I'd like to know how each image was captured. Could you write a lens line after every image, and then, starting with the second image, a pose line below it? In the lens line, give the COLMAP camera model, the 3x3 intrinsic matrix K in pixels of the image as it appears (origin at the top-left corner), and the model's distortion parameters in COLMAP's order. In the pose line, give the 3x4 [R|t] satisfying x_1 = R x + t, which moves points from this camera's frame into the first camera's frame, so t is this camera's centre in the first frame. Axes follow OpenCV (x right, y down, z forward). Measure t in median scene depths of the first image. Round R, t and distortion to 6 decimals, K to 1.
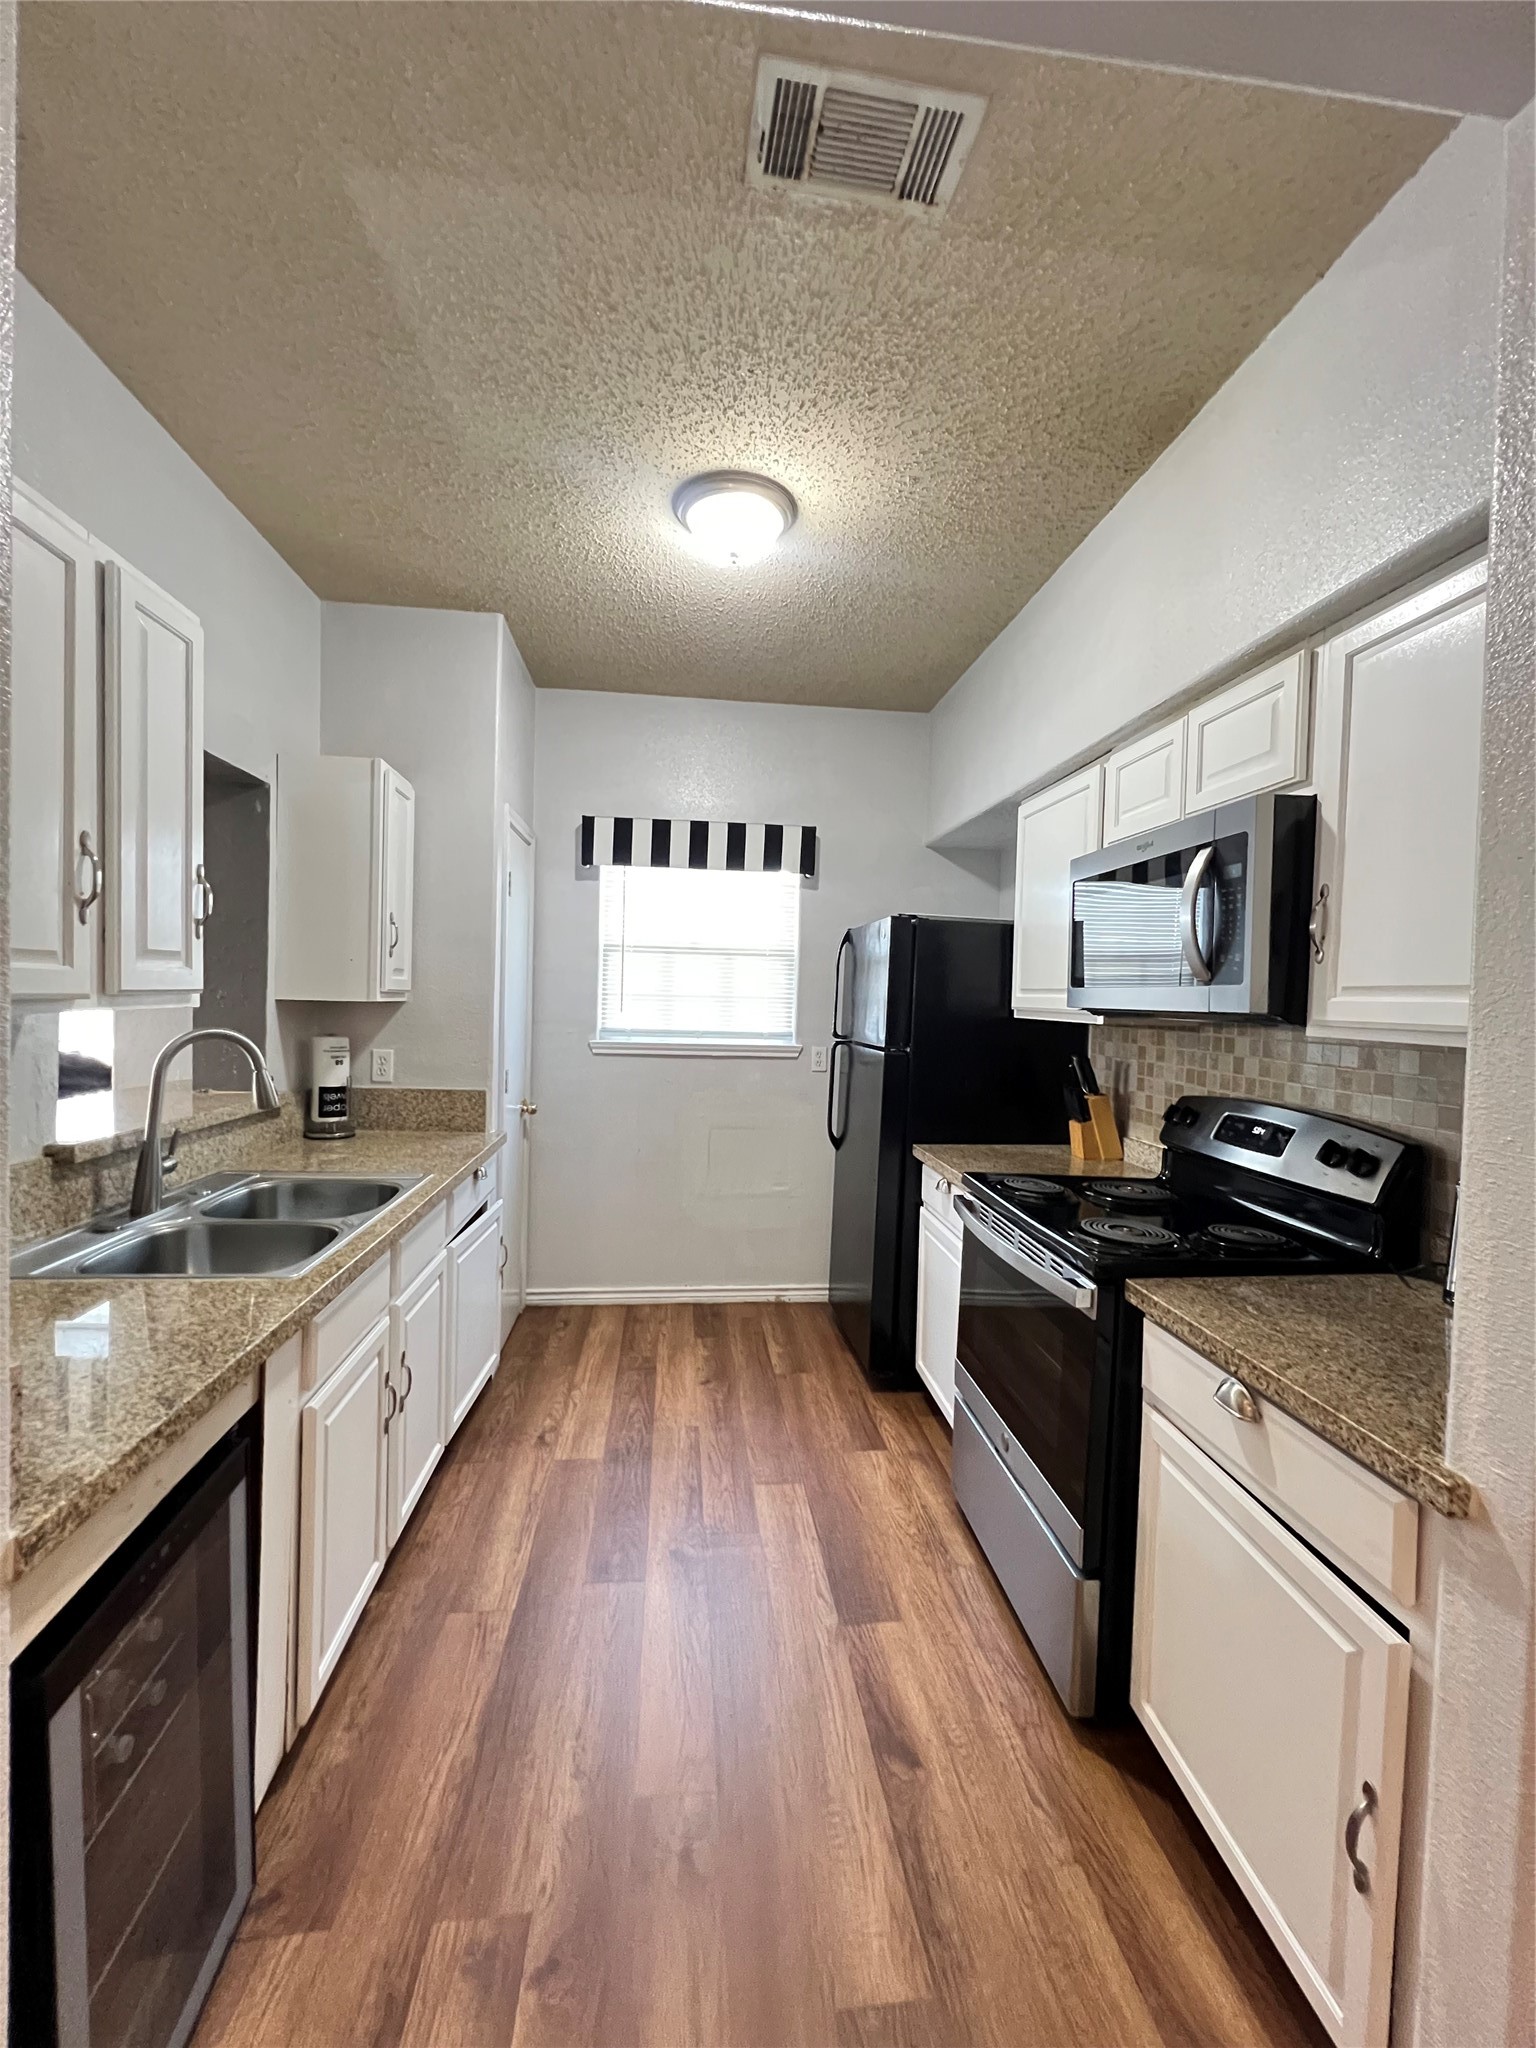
lens RADIAL K [[819.1, 0, 770.4], [0, 819.1, 1025.5], [0, 0, 1]] dist [-0.001442, 0.000137]
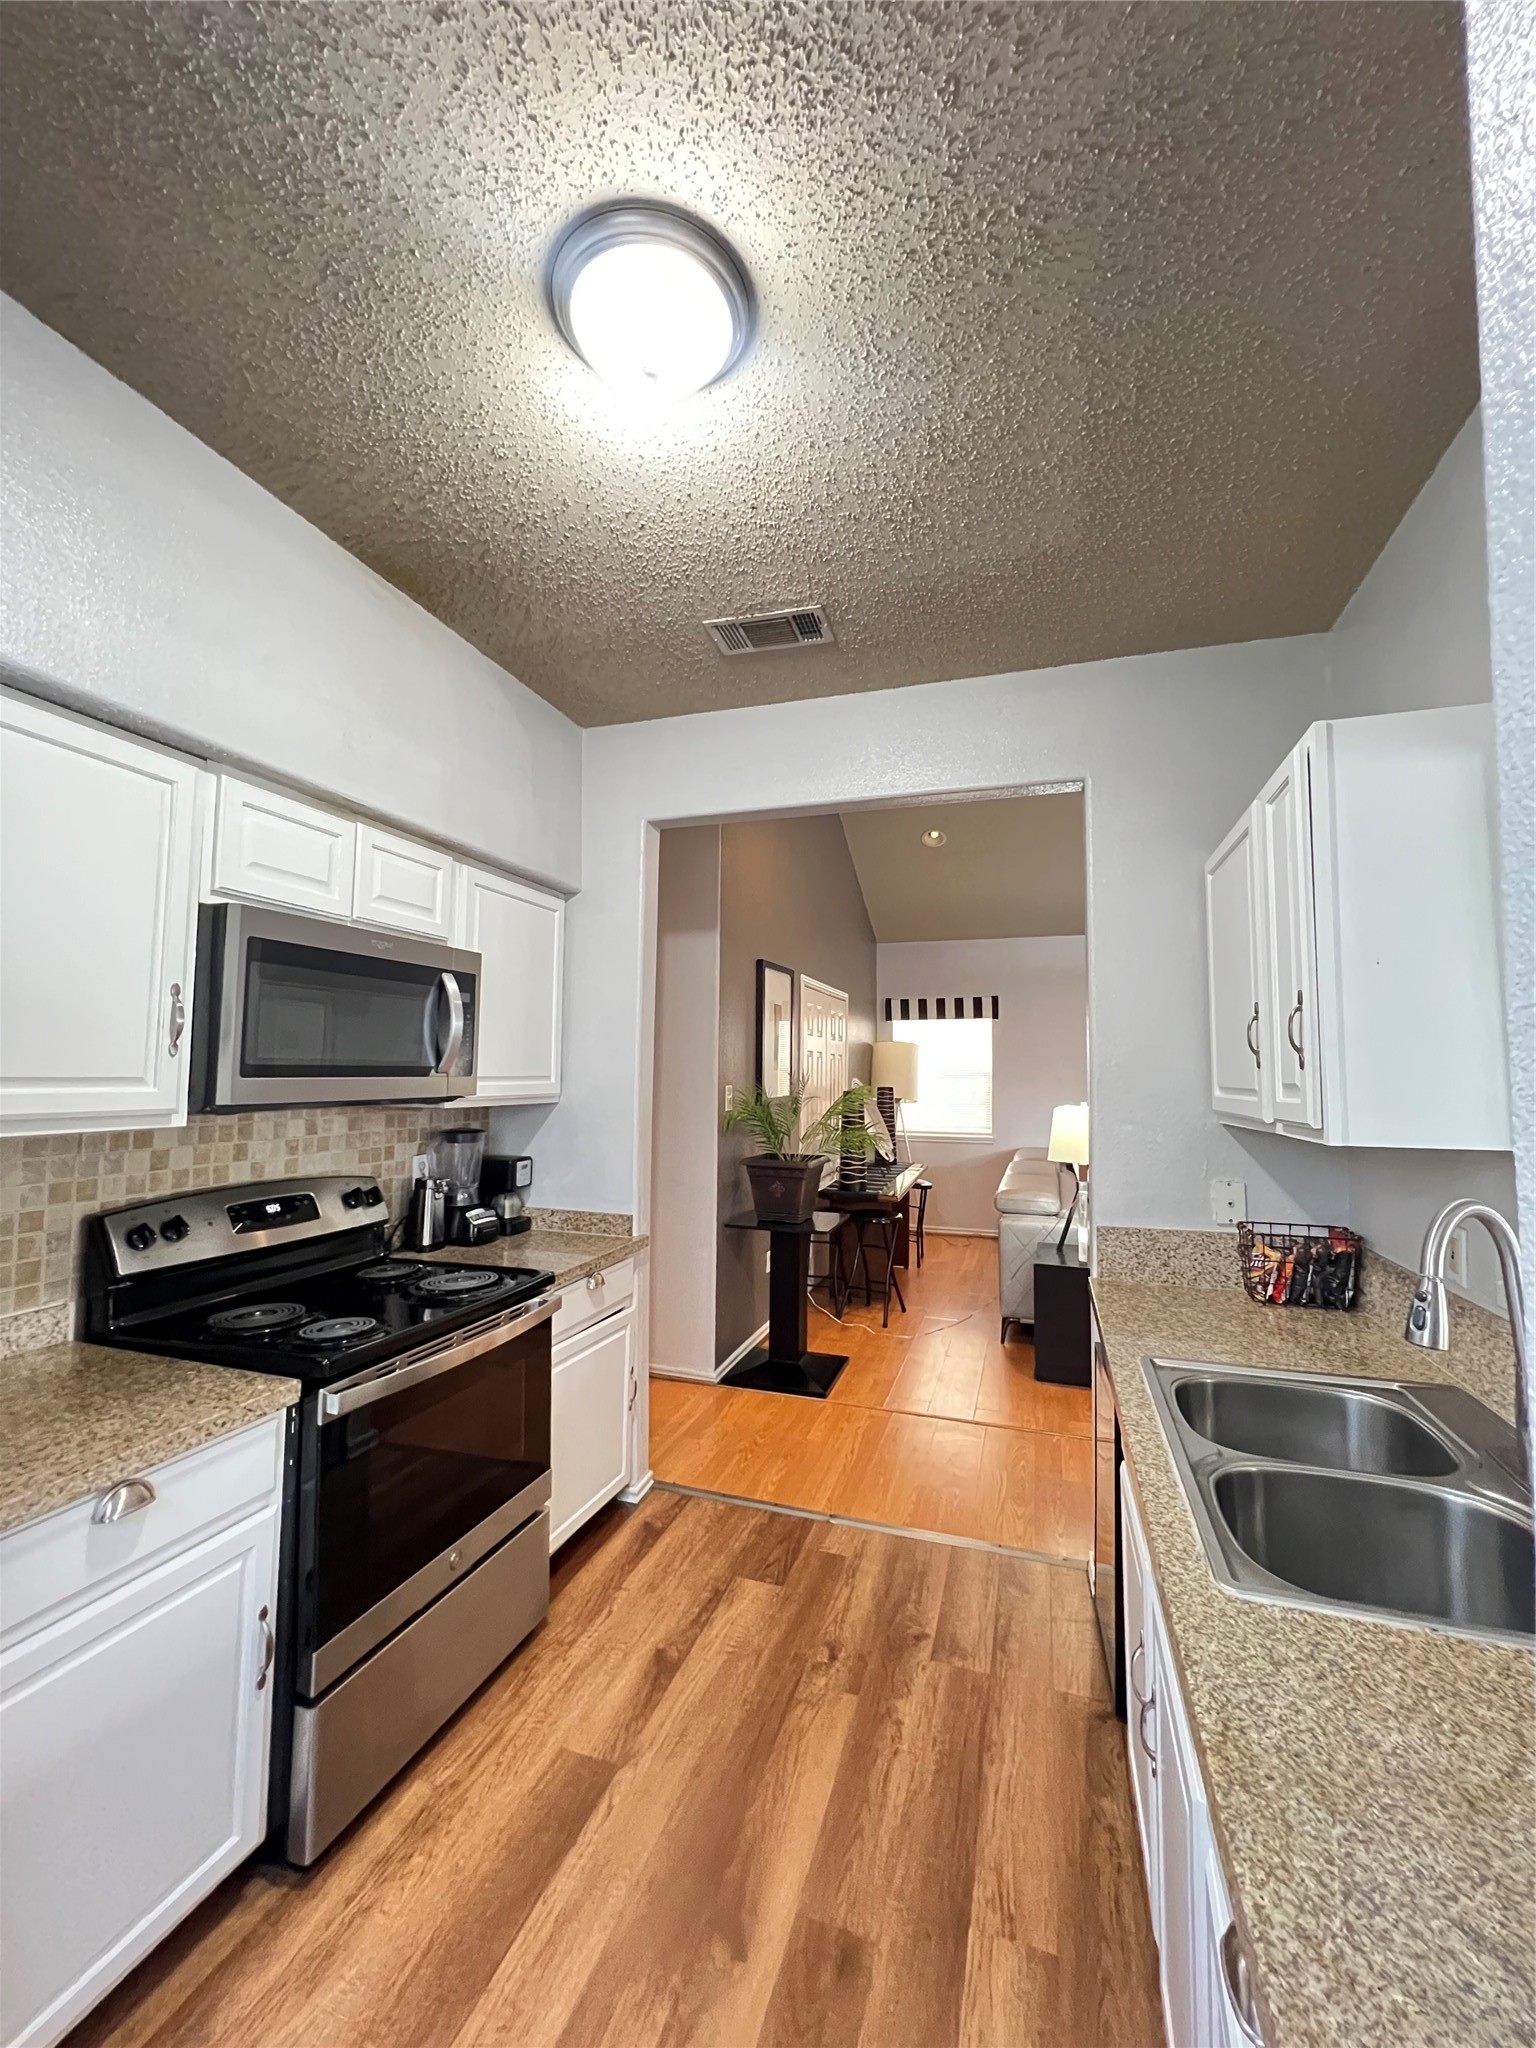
lens RADIAL K [[819.1, 0, 770.4], [0, 819.1, 1025.5], [0, 0, 1]] dist [-0.001442, 0.000137]
pose [[-0.907717, -0.011993, 0.419411, -0.519784], [-0.019701, 0.999707, -0.014051, -0.128466], [-0.419119, -0.021017, -0.907688, 2.044428]]
